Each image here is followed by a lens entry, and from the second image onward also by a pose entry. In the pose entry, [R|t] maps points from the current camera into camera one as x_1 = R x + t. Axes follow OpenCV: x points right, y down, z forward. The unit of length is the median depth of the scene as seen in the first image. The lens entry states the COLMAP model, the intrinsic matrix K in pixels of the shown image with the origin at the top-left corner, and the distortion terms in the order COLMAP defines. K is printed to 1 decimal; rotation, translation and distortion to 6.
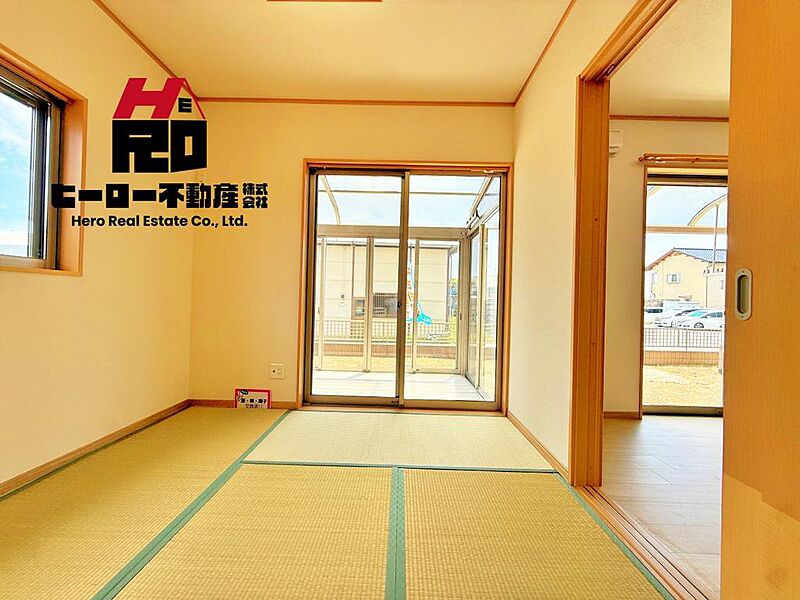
lens RADIAL K [[321.3, 0, 396.9], [0, 321.3, 298.4], [0, 0, 1]] dist [-0.001160, 0.000168]
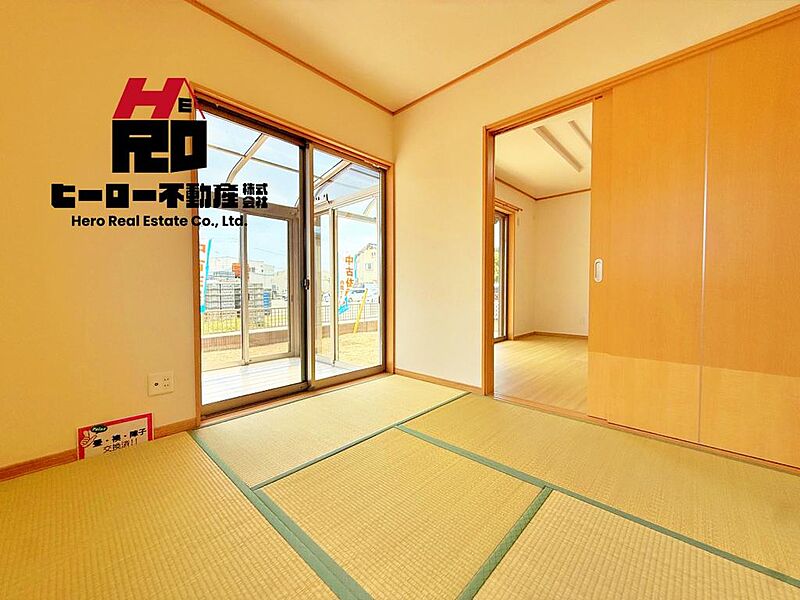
lens RADIAL K [[321.3, 0, 396.9], [0, 321.3, 298.4], [0, 0, 1]] dist [-0.001160, 0.000168]
pose [[0.679801, -0.049307, 0.731737, -0.525366], [0.015612, 0.998484, 0.052777, 0.015657], [-0.733230, -0.024454, 0.679540, 0.162752]]
